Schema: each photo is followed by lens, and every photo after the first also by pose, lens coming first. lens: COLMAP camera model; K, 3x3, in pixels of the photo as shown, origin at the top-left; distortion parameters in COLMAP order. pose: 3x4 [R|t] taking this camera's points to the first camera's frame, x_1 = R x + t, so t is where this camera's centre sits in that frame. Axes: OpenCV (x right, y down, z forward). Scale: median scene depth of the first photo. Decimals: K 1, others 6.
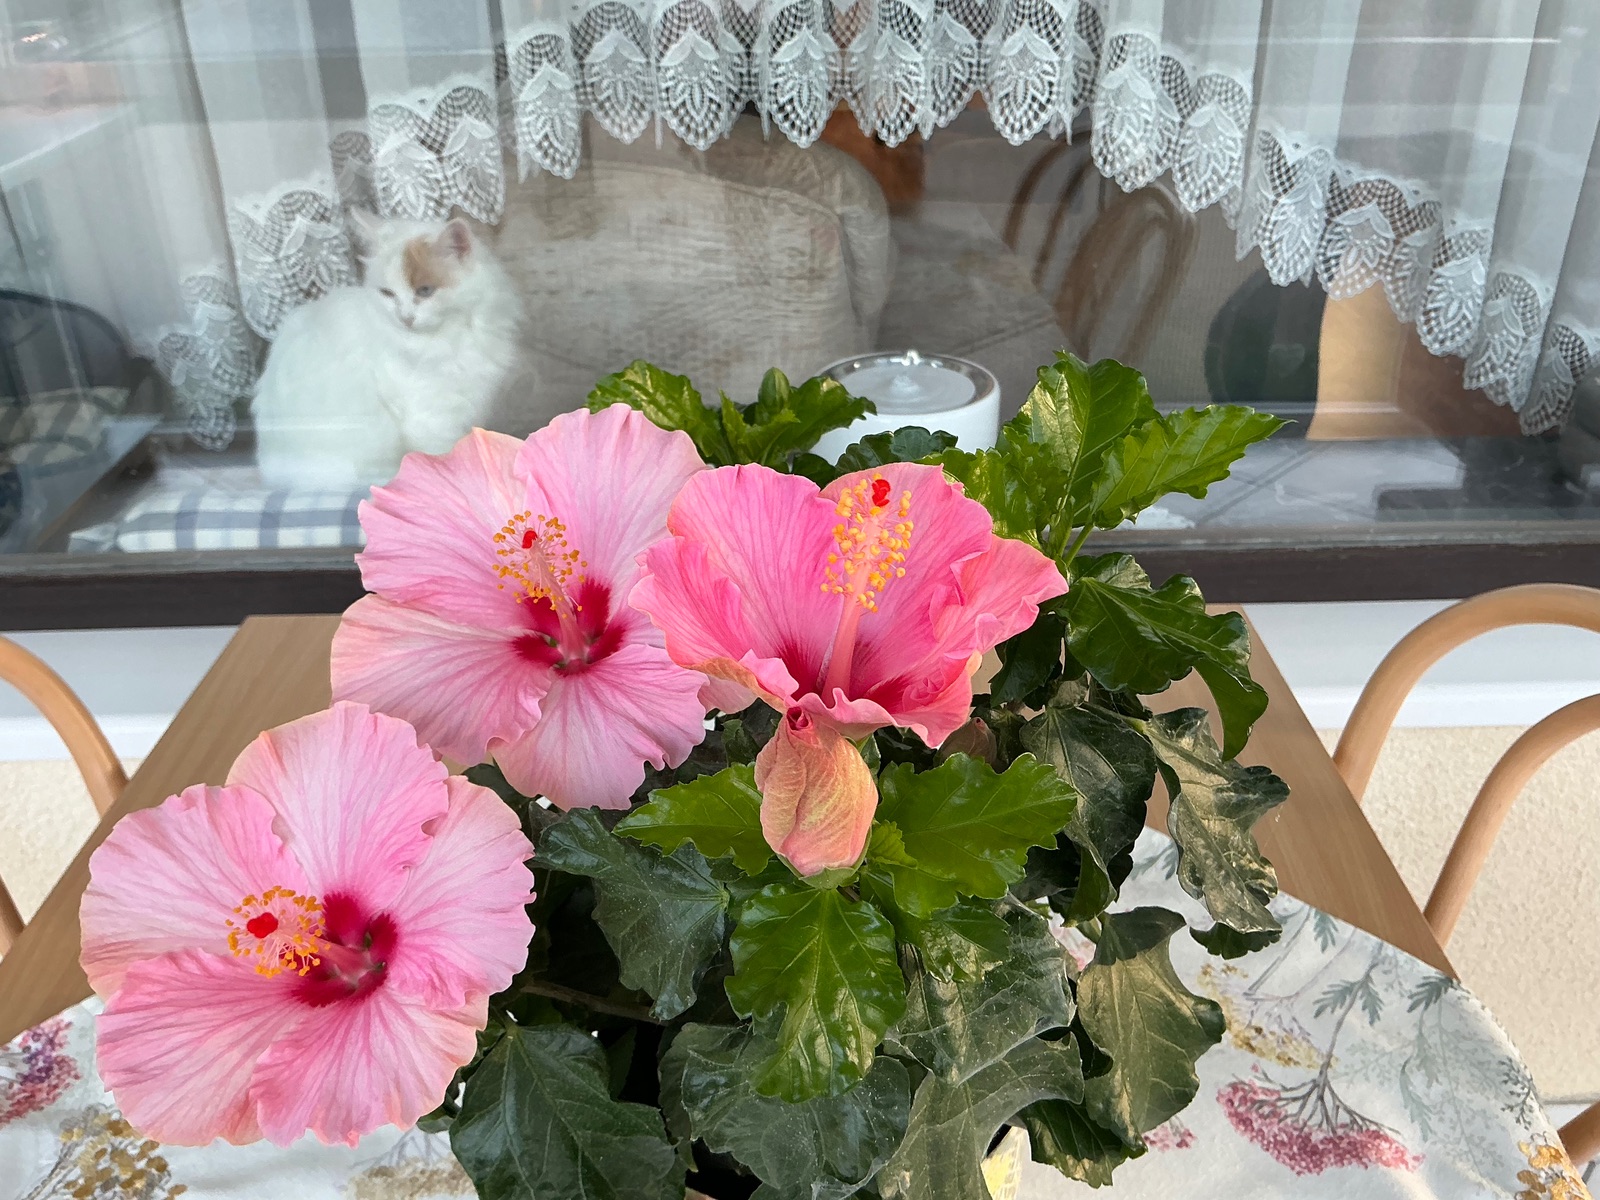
lens RADIAL K [[1313.6, 0, 799.5], [0, 1313.6, 594.3], [0, 0, 1]] dist [0.025099, -0.046776]
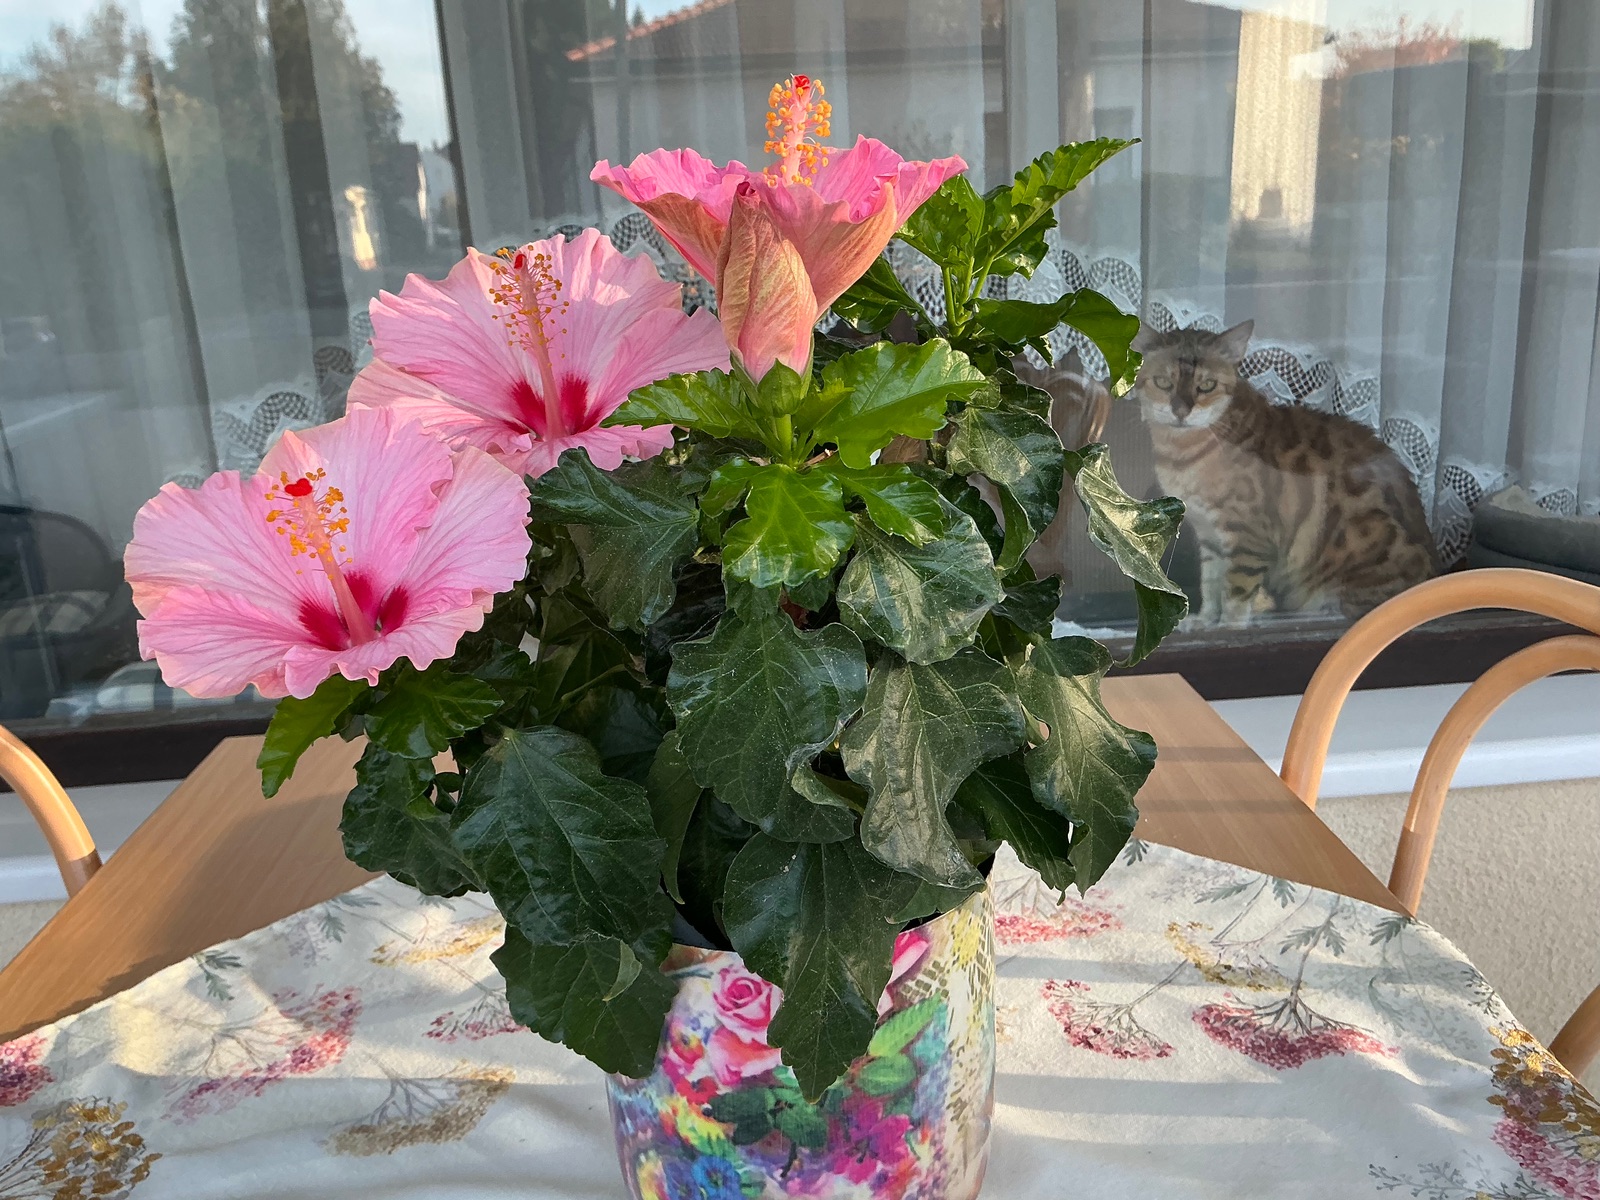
lens RADIAL K [[1313.6, 0, 793.6], [0, 1313.6, 609.5], [0, 0, 1]] dist [0.025099, -0.046776]
pose [[0.998239, -0.050396, 0.031277, -0.005844], [0.056136, 0.973006, -0.223850, 0.282968], [-0.019151, 0.225212, 0.974122, -0.052873]]
